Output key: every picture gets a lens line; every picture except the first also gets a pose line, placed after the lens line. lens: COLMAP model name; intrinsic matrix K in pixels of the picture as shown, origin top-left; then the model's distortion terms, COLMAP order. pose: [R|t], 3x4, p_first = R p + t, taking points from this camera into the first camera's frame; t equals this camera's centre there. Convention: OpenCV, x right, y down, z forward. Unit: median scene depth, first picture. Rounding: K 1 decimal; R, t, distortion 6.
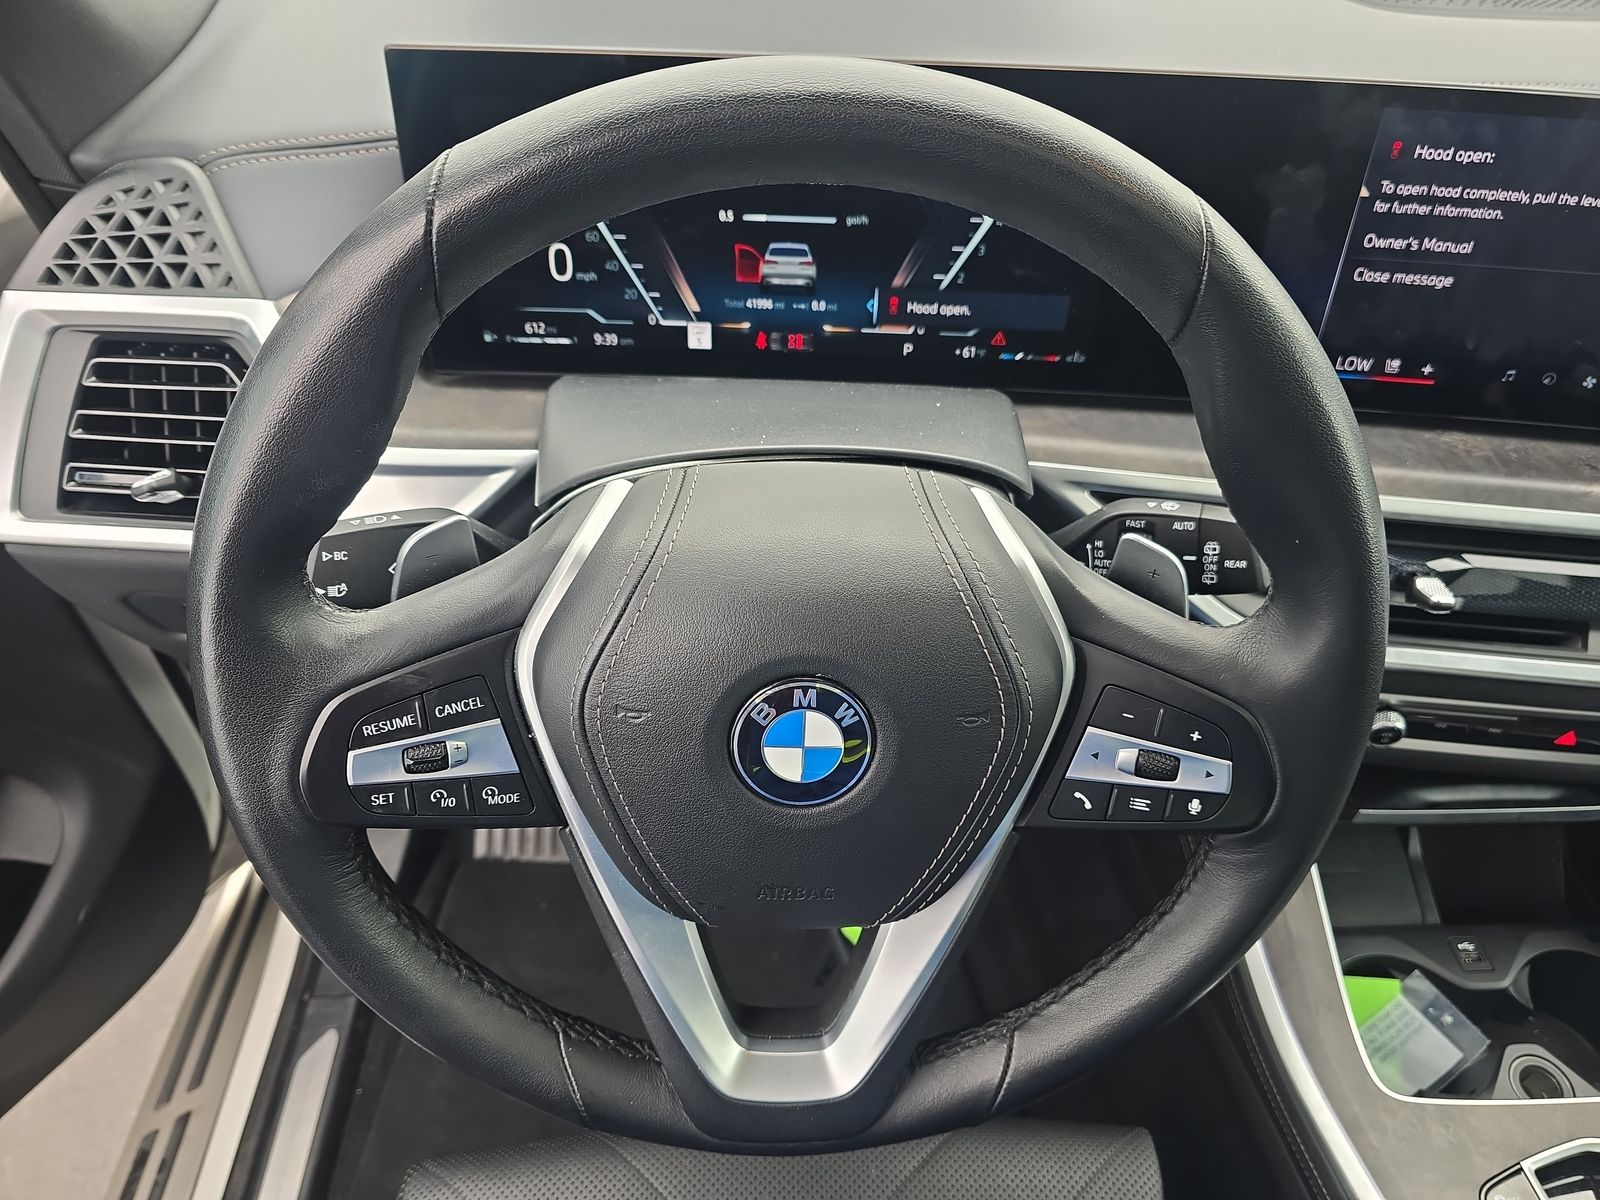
lens RADIAL K [[1065.1, 0, 785.6], [0, 1065.1, 590.8], [0, 0, 1]] dist [0.037532, -0.039221]
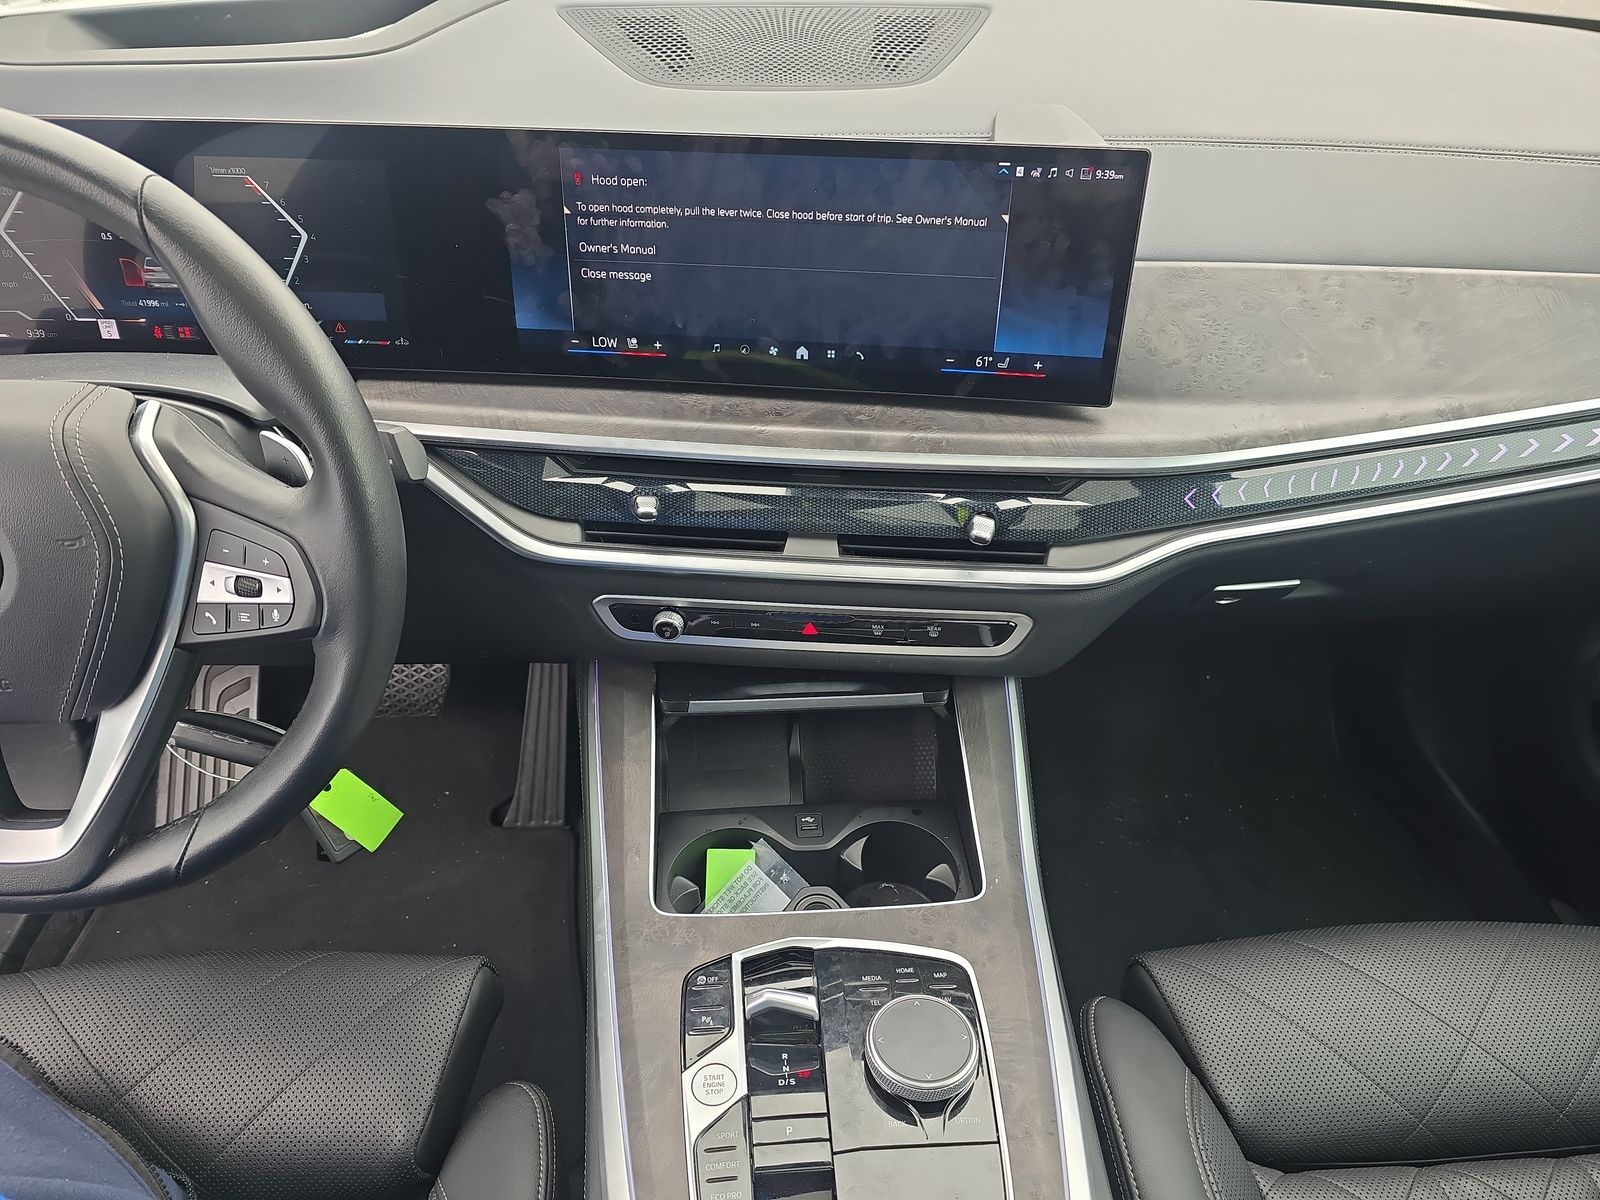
lens RADIAL K [[1065.1, 0, 803.6], [0, 1065.1, 611.3], [0, 0, 1]] dist [0.037532, -0.039221]
pose [[0.999724, -0.022113, 0.007964, 0.763816], [0.022689, 0.996419, -0.081456, 0.234614], [-0.006134, 0.081614, 0.996645, -0.289712]]
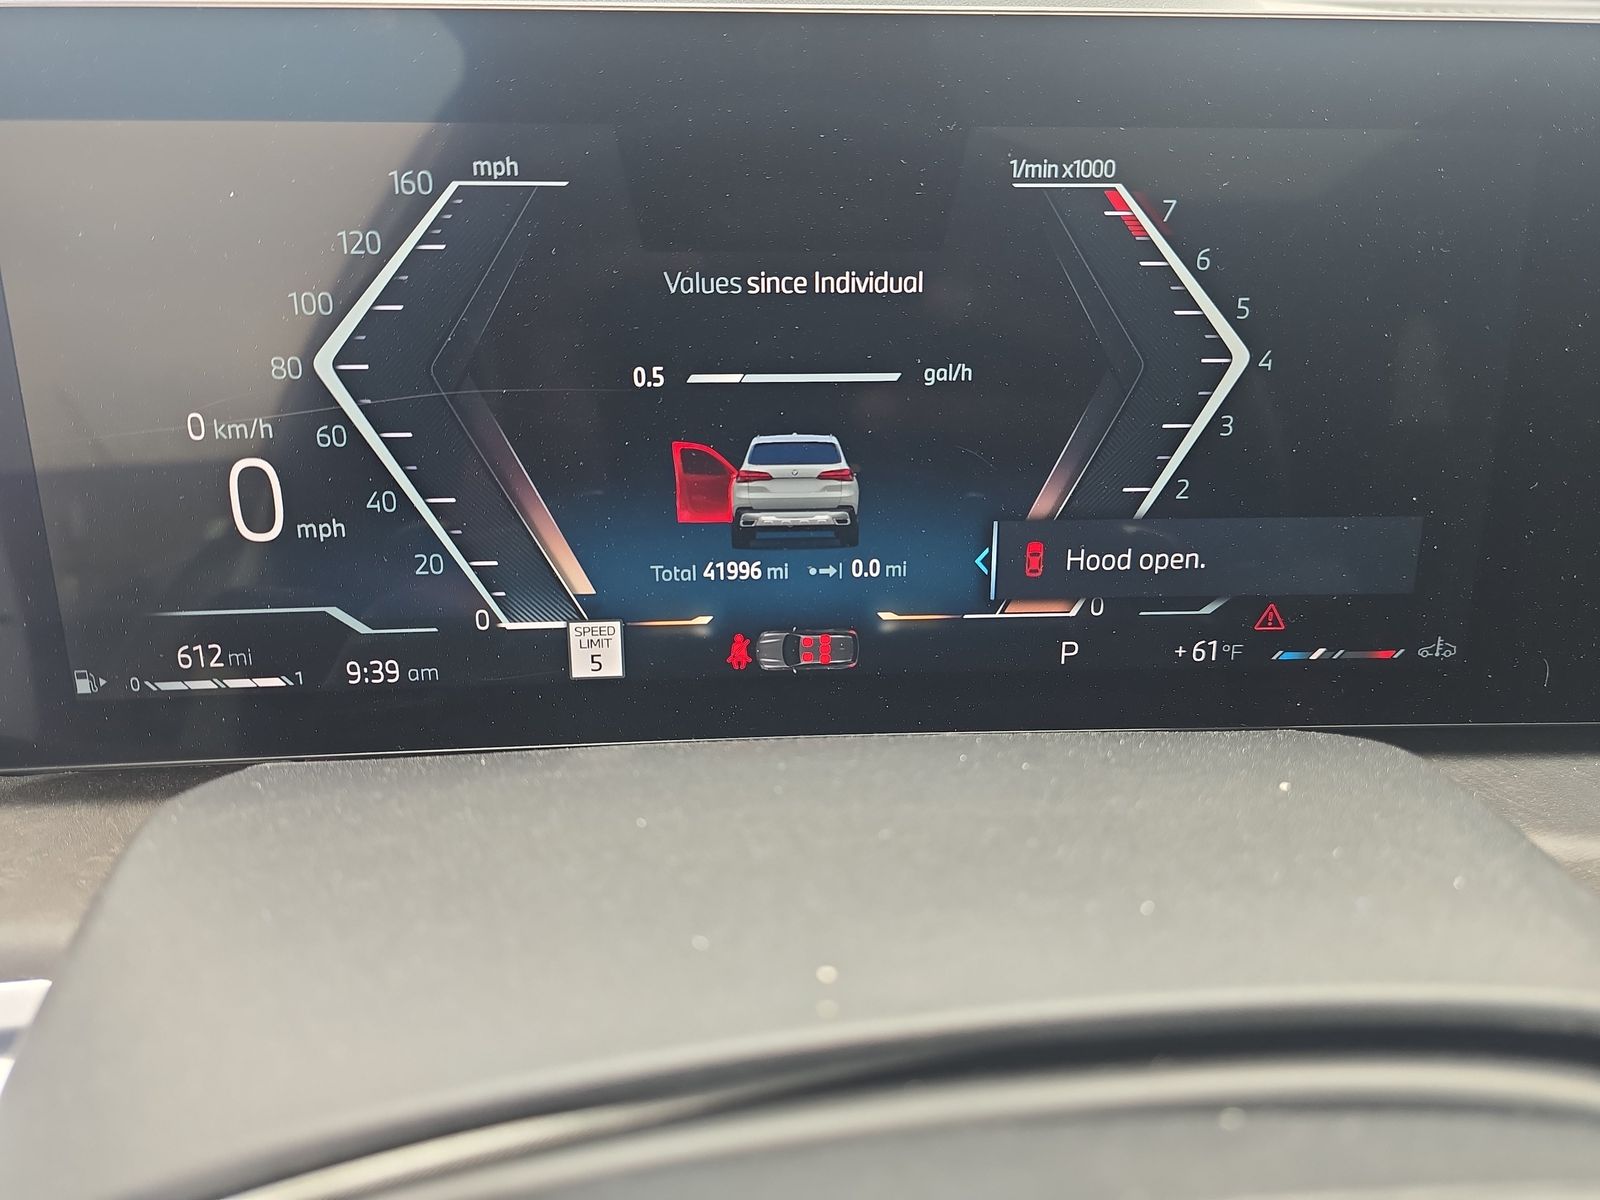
lens RADIAL K [[1065.1, 0, 754.3], [0, 1065.1, 596.6], [0, 0, 1]] dist [0.037532, -0.039221]
pose [[0.997028, -0.056439, 0.052437, -0.039075], [0.068630, 0.959917, -0.271754, -0.140550], [-0.034998, 0.274545, 0.960937, 0.587657]]
